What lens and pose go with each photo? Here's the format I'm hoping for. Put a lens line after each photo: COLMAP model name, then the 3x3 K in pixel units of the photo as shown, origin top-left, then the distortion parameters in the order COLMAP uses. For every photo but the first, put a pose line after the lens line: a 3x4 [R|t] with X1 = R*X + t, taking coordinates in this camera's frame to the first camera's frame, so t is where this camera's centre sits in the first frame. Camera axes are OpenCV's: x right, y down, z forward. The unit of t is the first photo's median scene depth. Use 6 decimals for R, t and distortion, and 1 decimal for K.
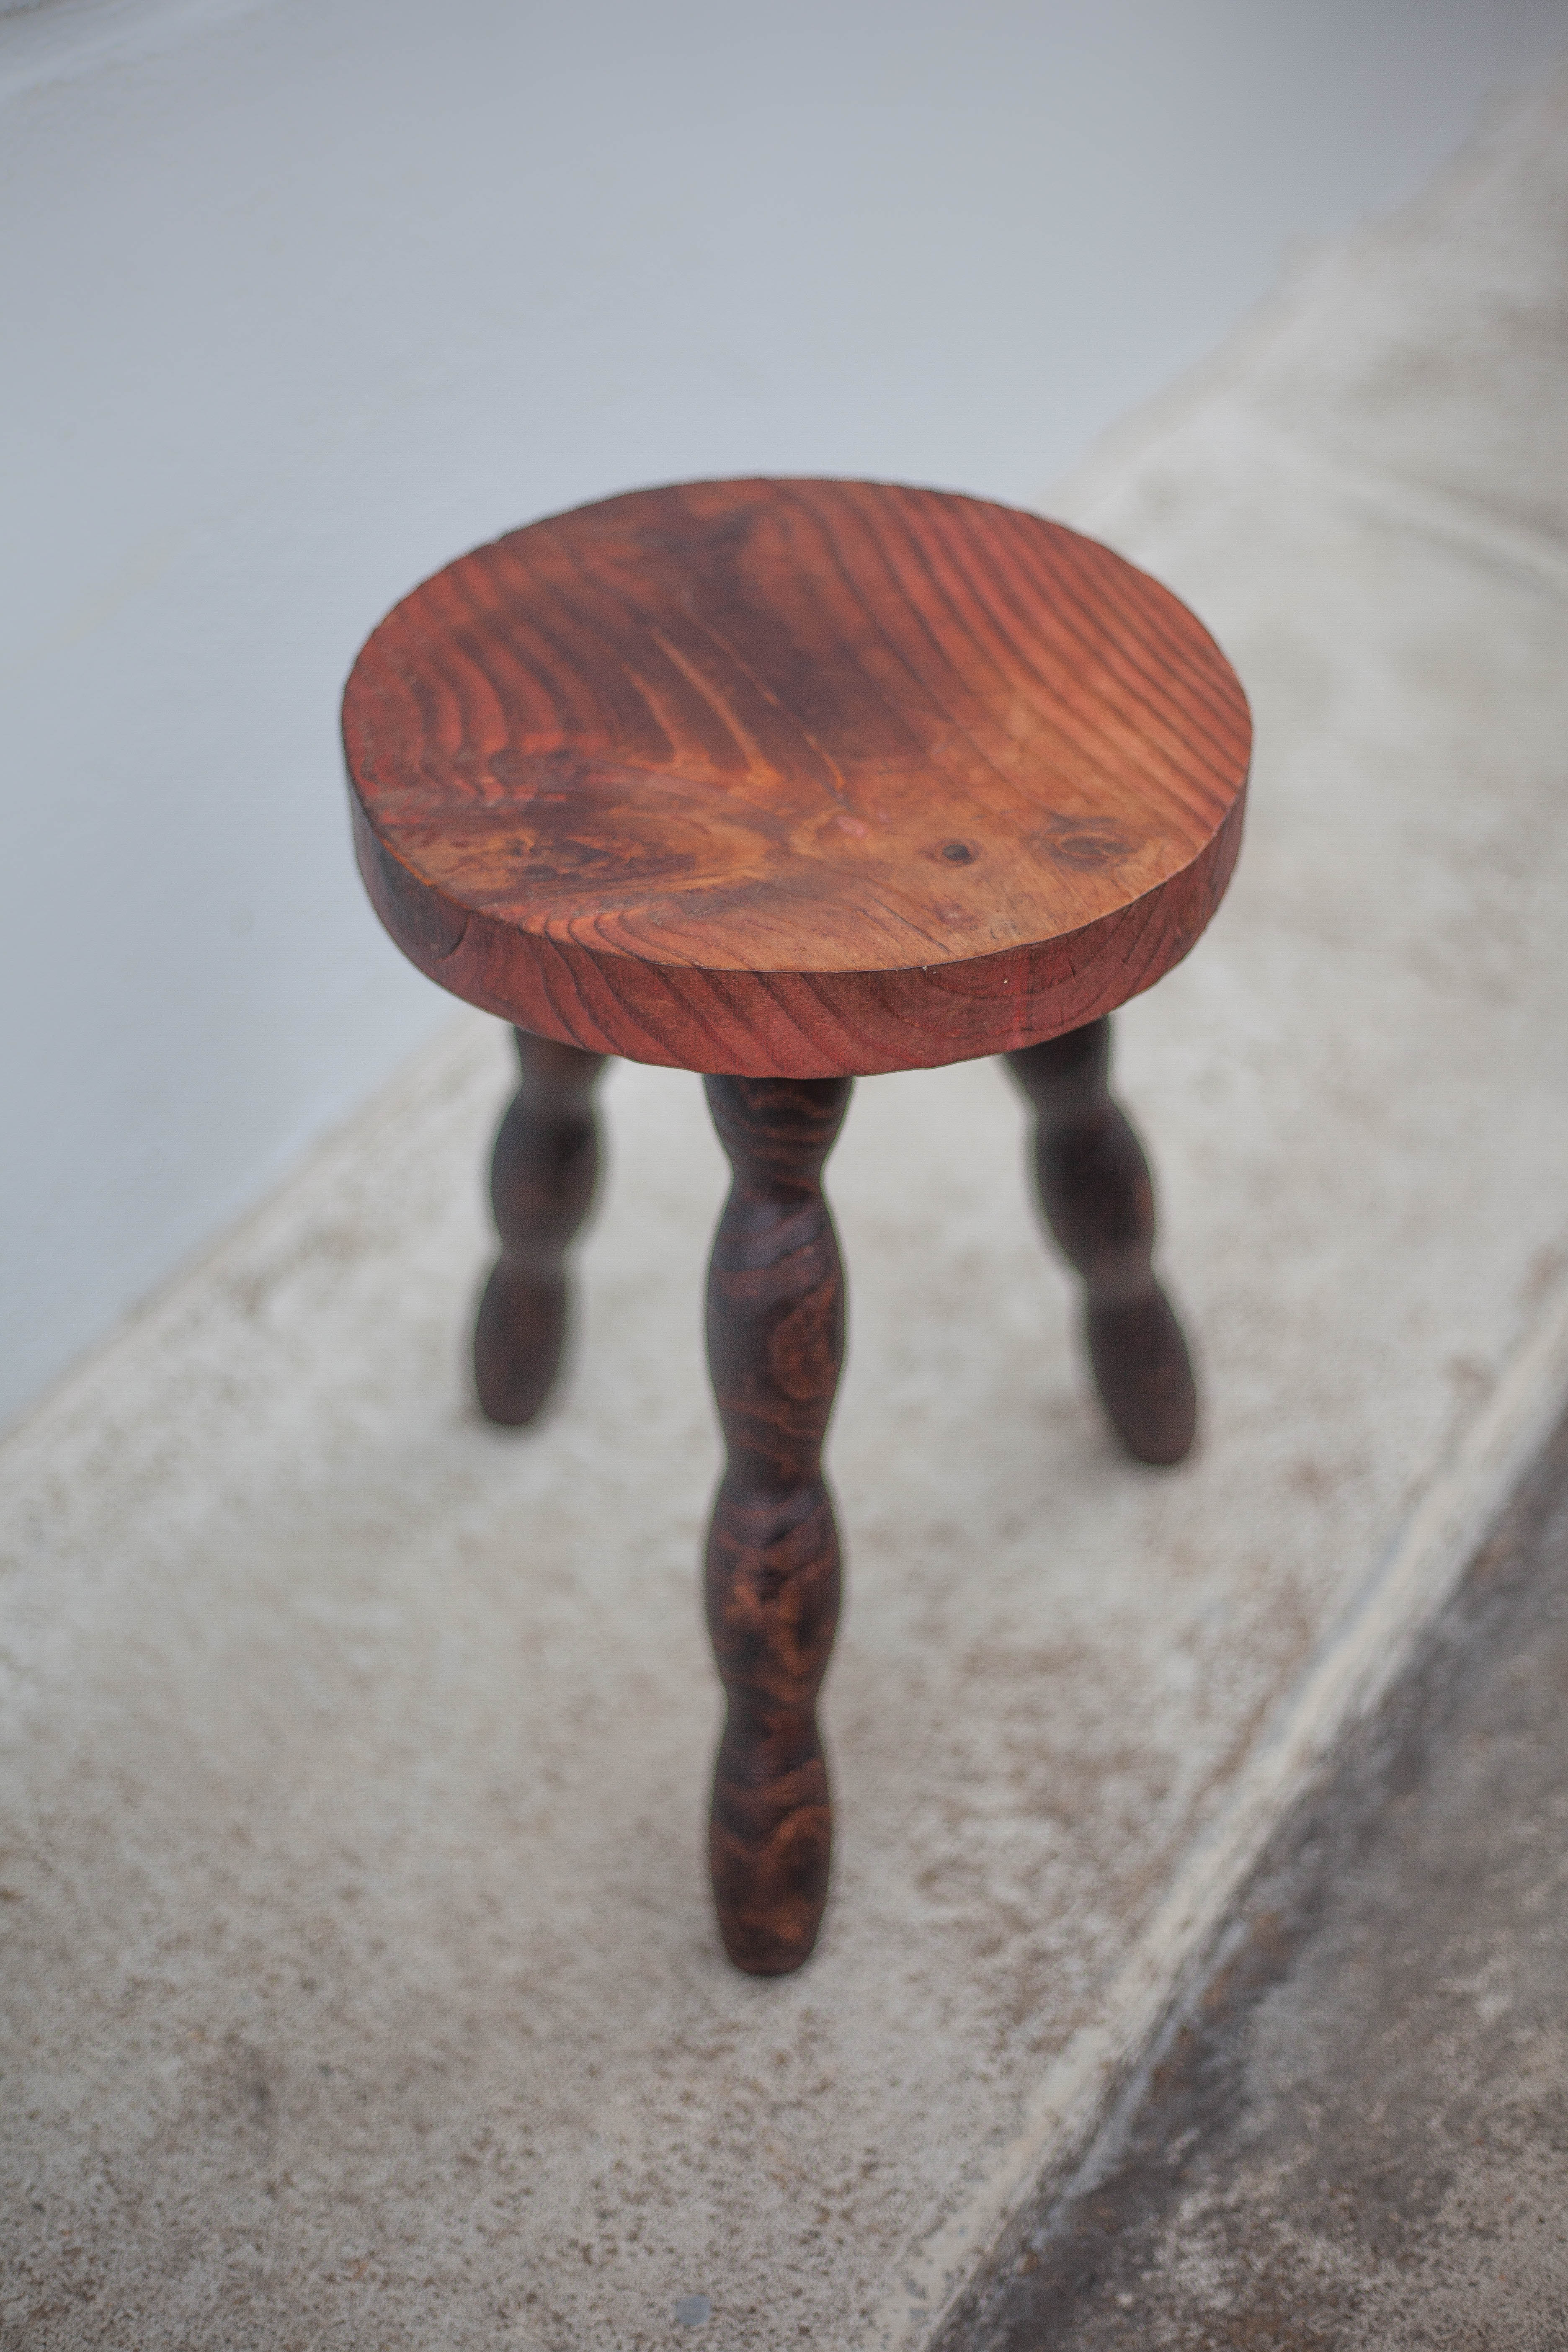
lens RADIAL K [[3549.4, 0, 784.0], [0, 3549.4, 1176.0], [0, 0, 1]] dist [-0.122541, -0.063313]
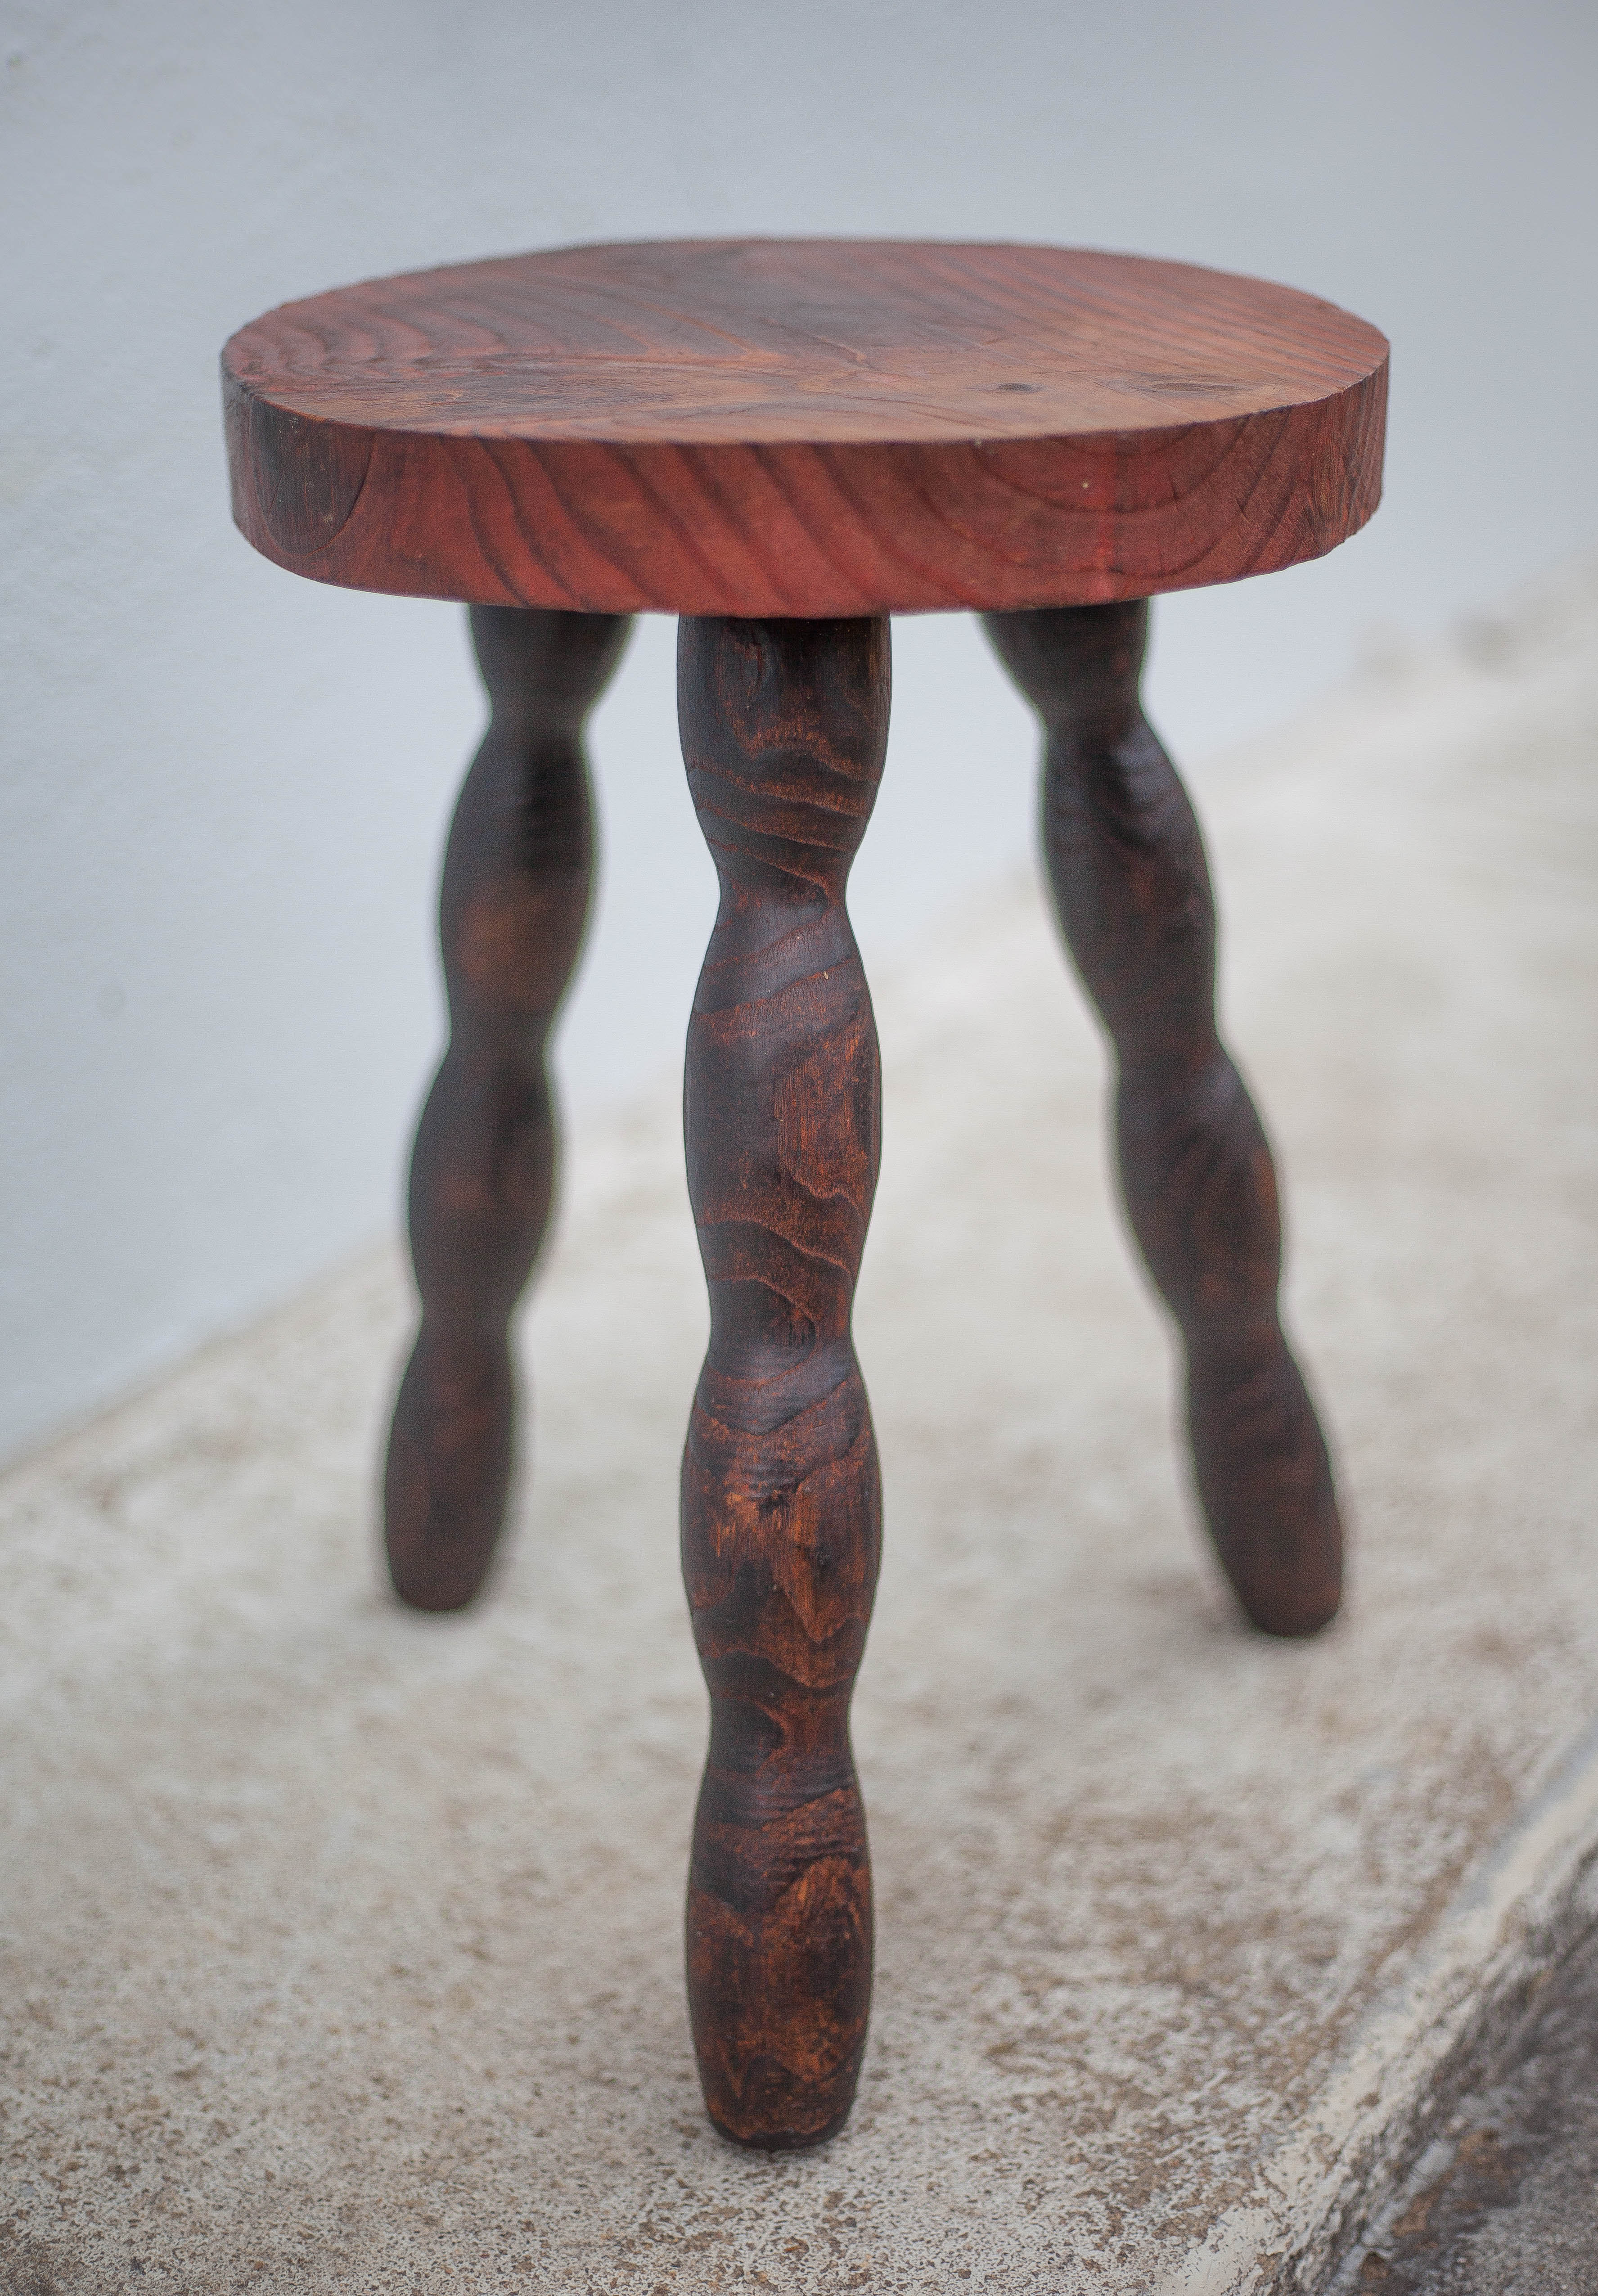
lens RADIAL K [[3858.0, 0, 798.6], [0, 3858.0, 1205.3], [0, 0, 1]] dist [-0.052651, -0.591207]
pose [[0.999977, -0.006397, 0.002348, -0.000805], [0.006803, 0.956887, -0.290380, 0.266264], [-0.000389, 0.290389, 0.956909, 0.216982]]
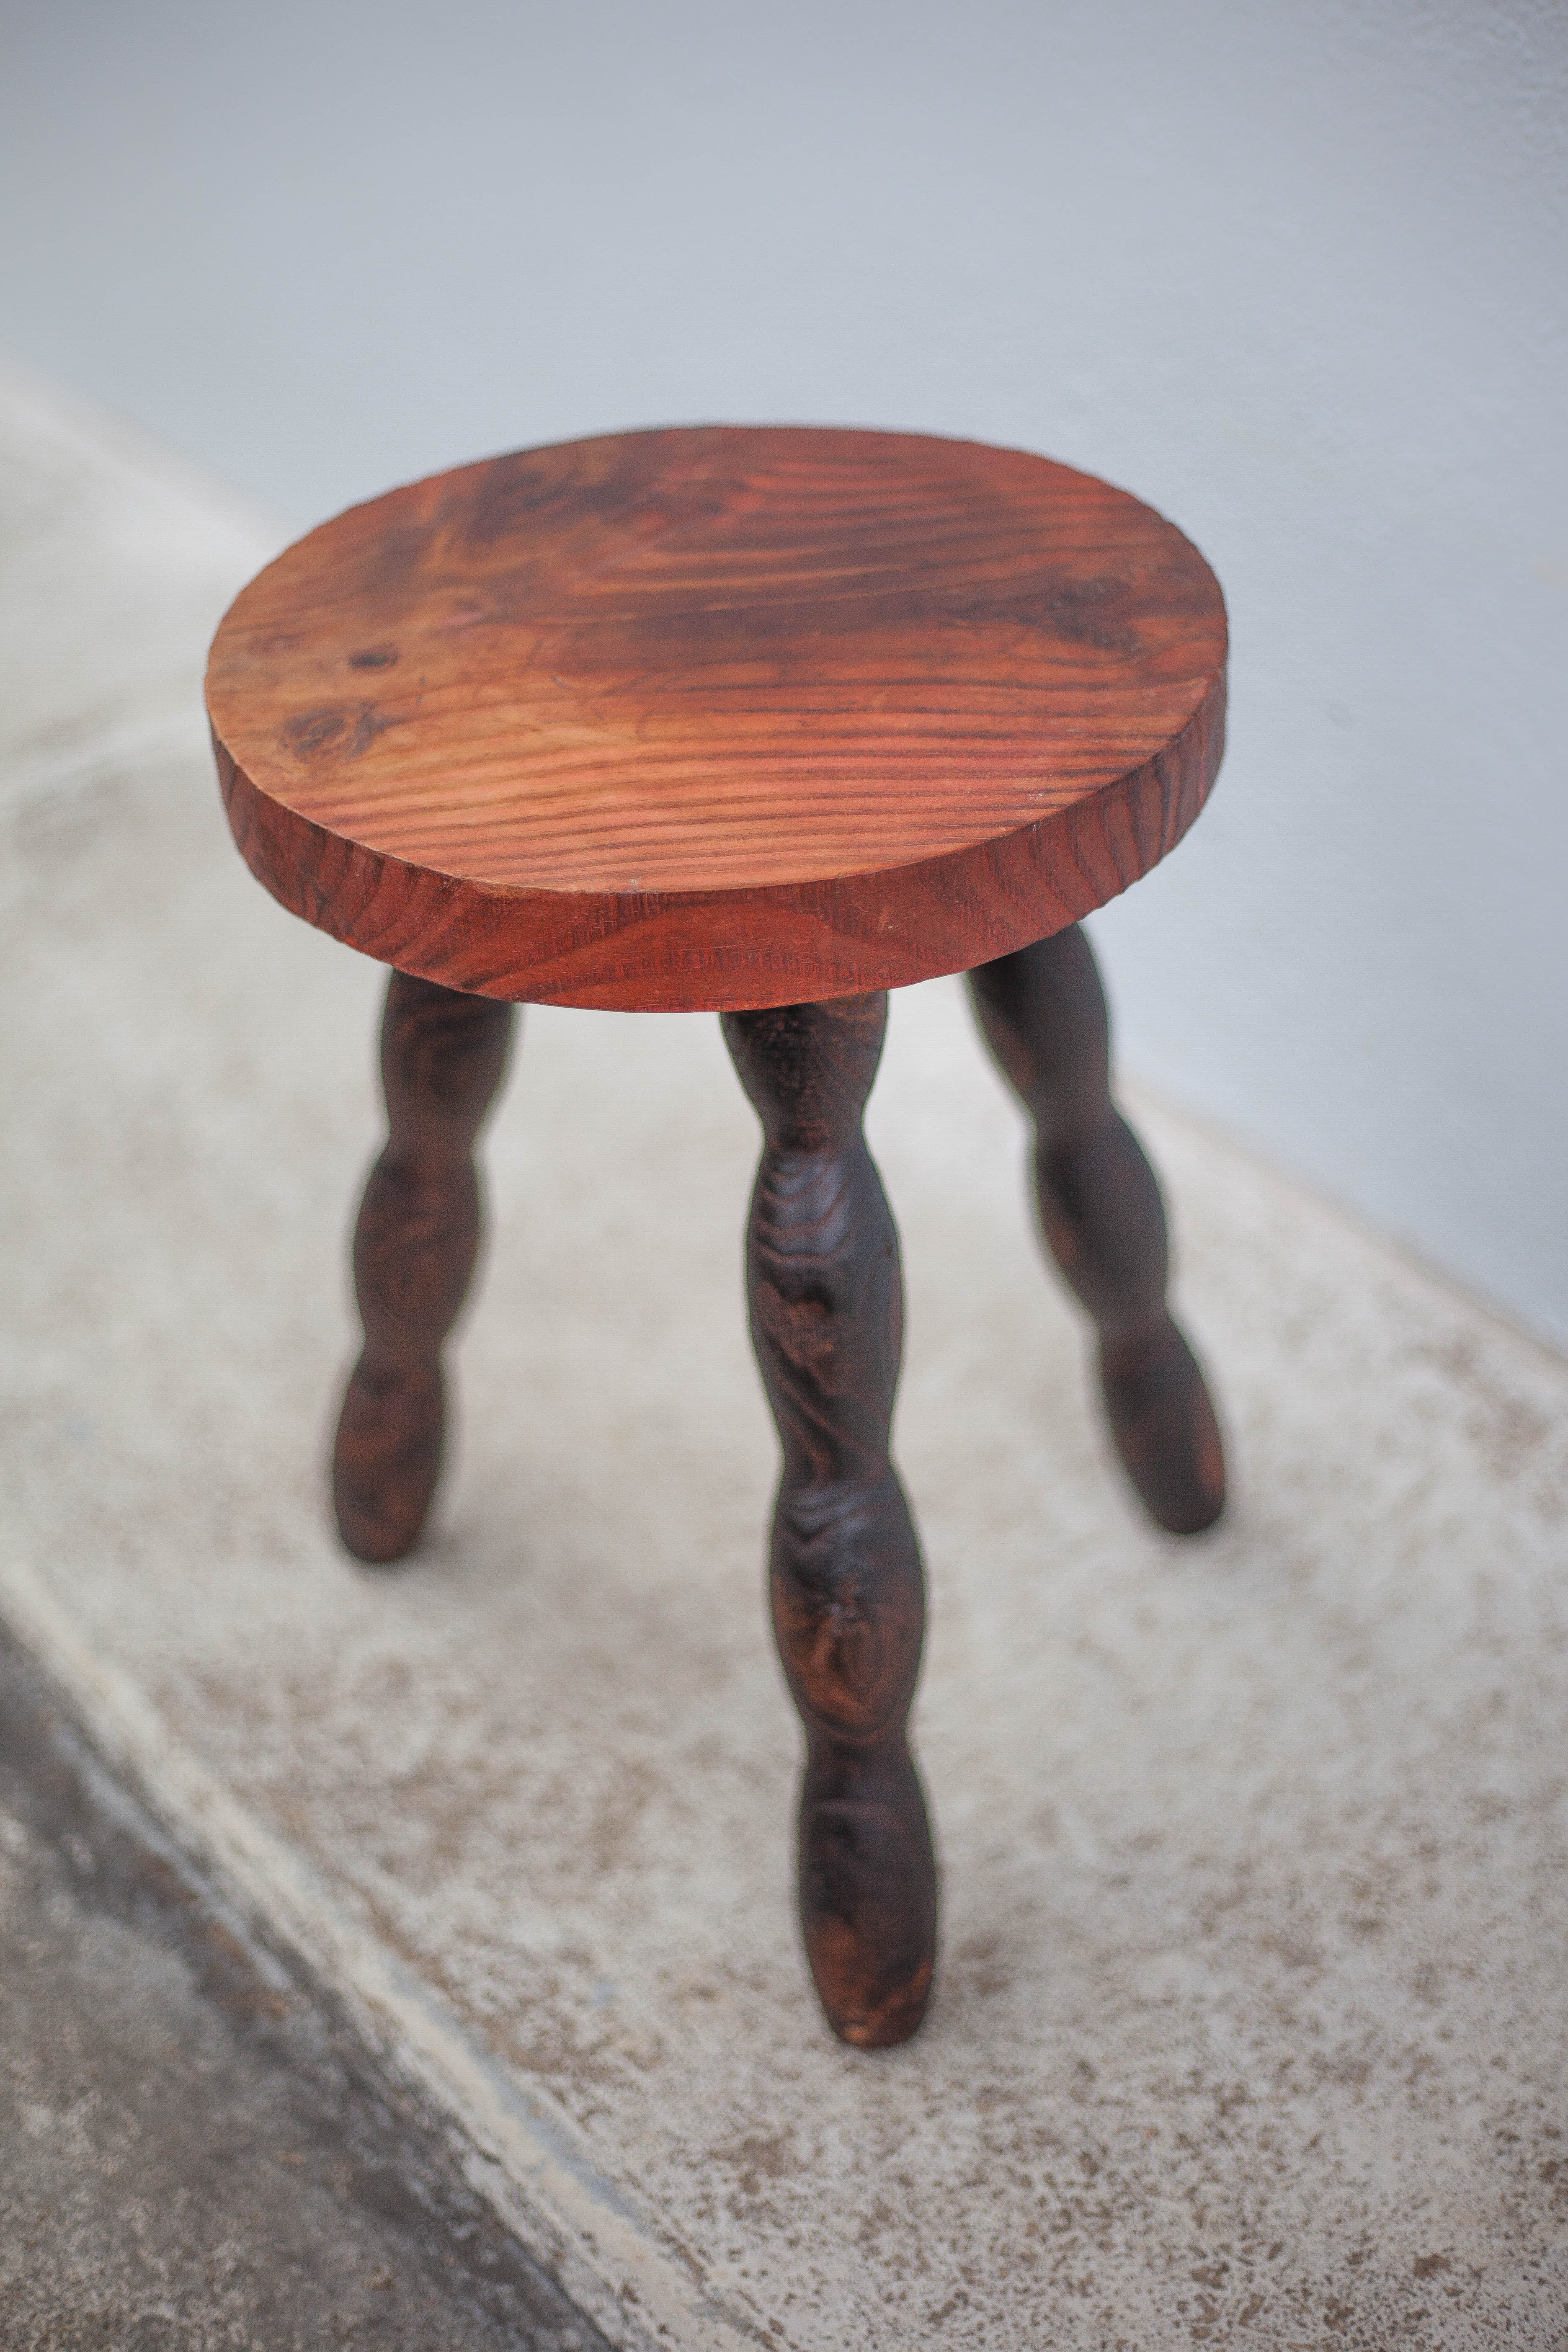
lens RADIAL K [[3549.4, 0, 784.0], [0, 3549.4, 1176.0], [0, 0, 1]] dist [-0.122541, -0.063313]
pose [[-0.355151, 0.576367, -0.735981, 0.669773], [-0.555936, 0.502726, 0.661968, -0.604074], [0.751534, 0.644257, 0.141880, 0.870535]]
